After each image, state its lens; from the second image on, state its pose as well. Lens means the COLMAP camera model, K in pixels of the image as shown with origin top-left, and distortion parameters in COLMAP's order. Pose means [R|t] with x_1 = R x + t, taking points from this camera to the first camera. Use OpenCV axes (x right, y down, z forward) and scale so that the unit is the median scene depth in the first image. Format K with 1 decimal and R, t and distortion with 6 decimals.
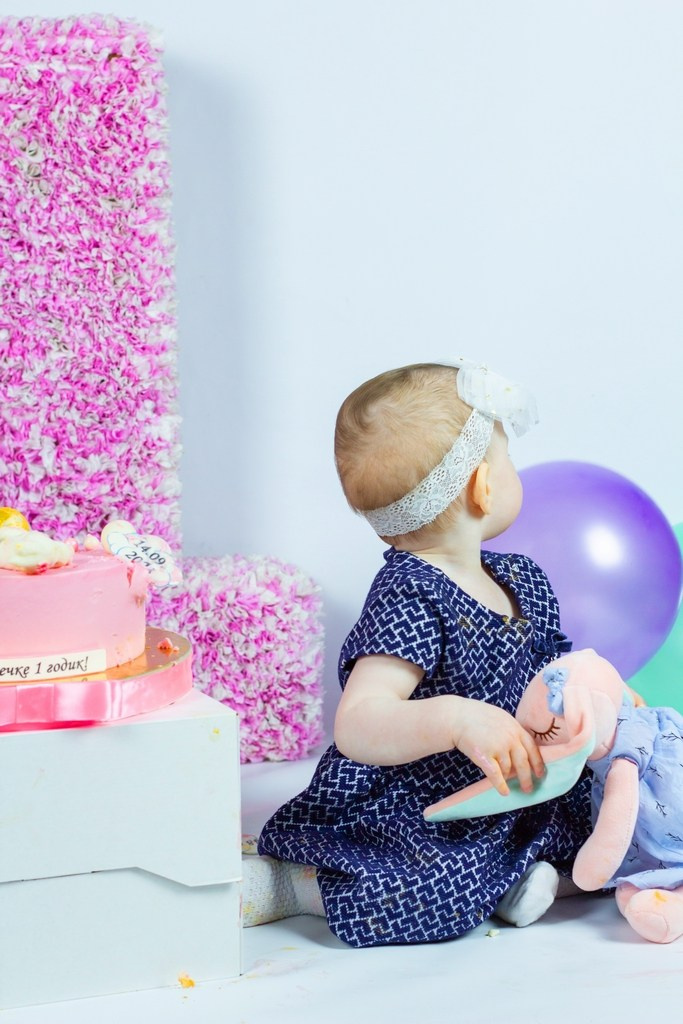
lens RADIAL K [[2608.3, 0, 344.6], [0, 2608.3, 521.0], [0, 0, 1]] dist [-0.069805, 0.000000]
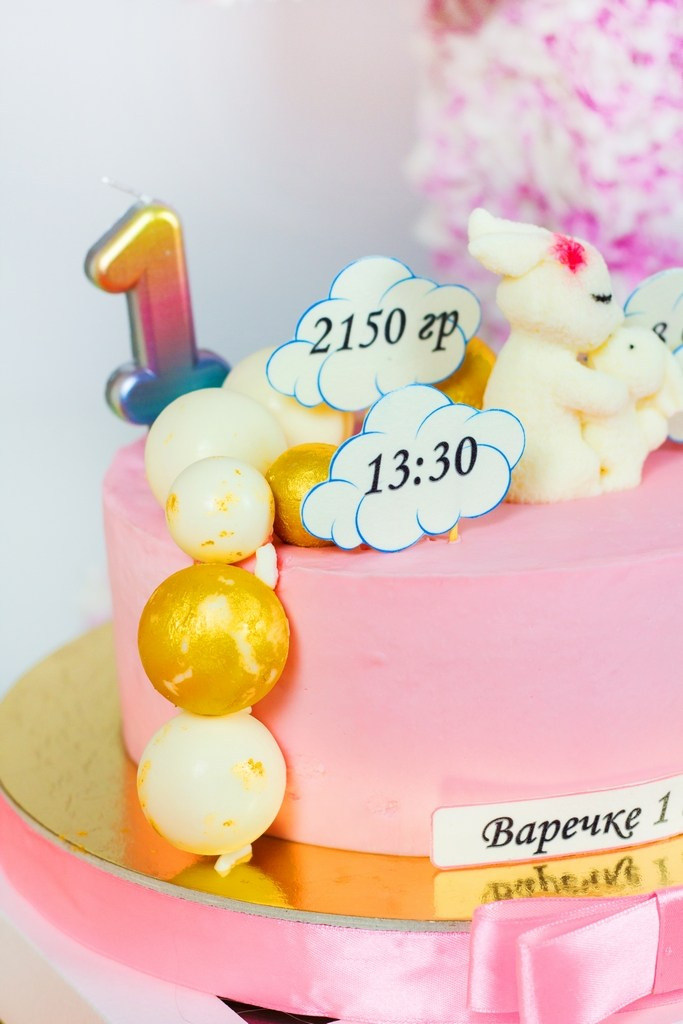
lens RADIAL K [[2608.3, 0, 337.1], [0, 2608.3, 507.4], [0, 0, 1]] dist [-0.069805, 0.000000]
pose [[0.992692, -0.055246, 0.107284, -0.149824], [0.037726, 0.986565, 0.158957, -0.032350], [-0.114624, -0.153748, 0.981439, 0.500015]]
